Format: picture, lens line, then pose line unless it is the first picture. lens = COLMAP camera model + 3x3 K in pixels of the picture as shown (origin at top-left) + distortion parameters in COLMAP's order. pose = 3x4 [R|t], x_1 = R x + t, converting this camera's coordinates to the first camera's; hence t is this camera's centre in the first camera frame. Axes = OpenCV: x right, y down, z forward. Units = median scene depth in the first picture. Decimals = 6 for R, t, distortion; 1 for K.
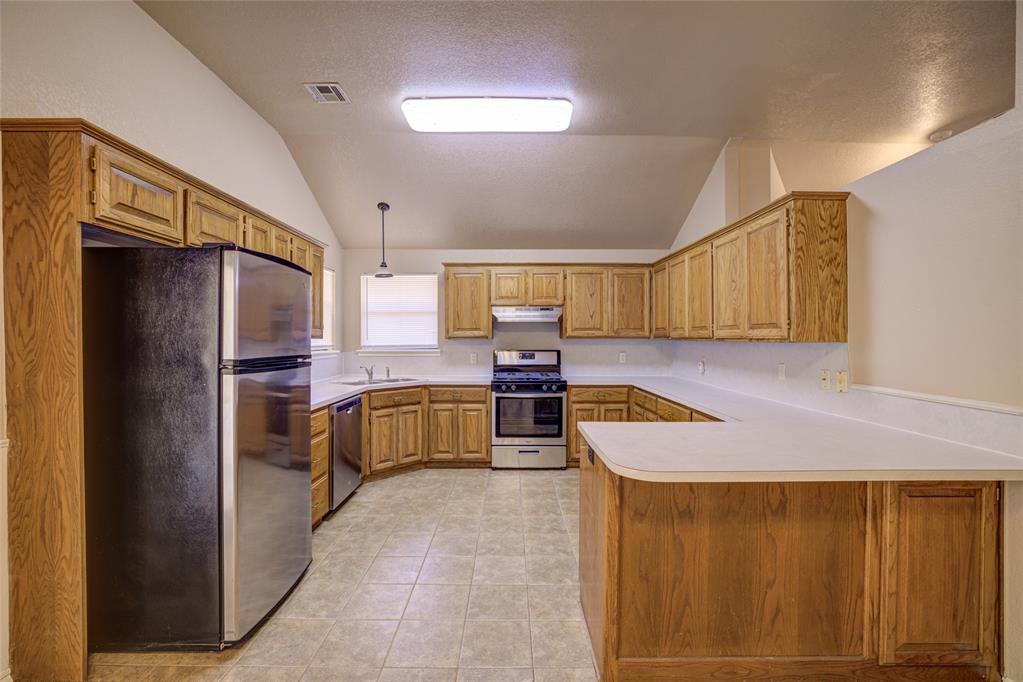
lens RADIAL K [[465.2, 0, 508.8], [0, 465.2, 339.5], [0, 0, 1]] dist [-0.027820, 0.002657]
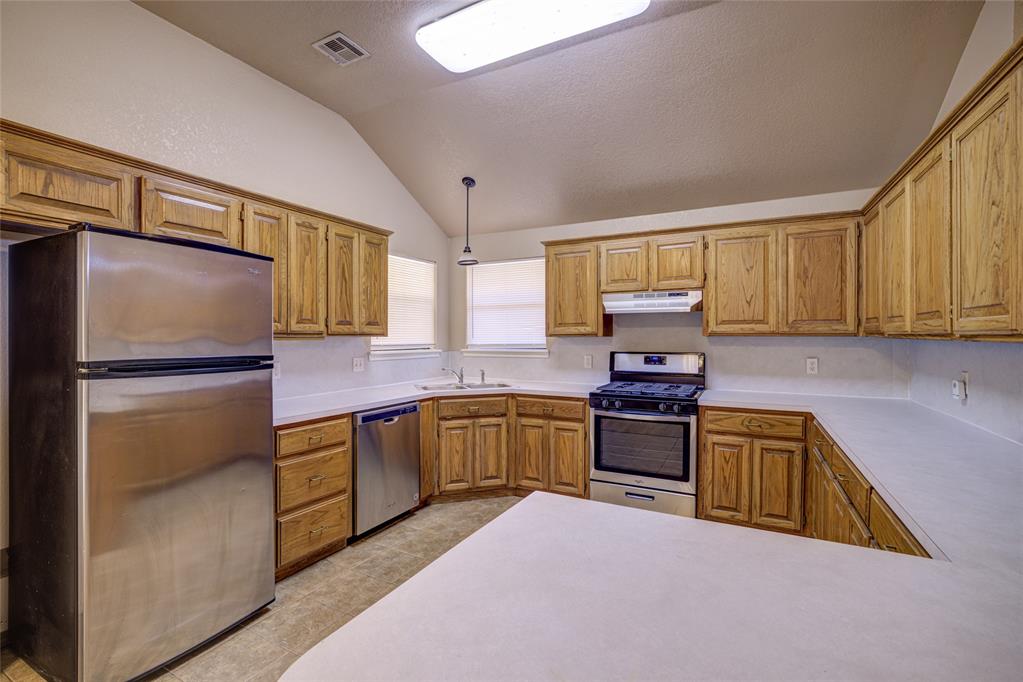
lens RADIAL K [[465.2, 0, 511.4], [0, 465.2, 340.2], [0, 0, 1]] dist [-0.027820, 0.002657]
pose [[0.877294, 0.002640, -0.479946, 0.209805], [-0.000145, 0.999986, 0.005235, 0.000526], [0.479953, -0.004523, 0.877282, 0.285340]]
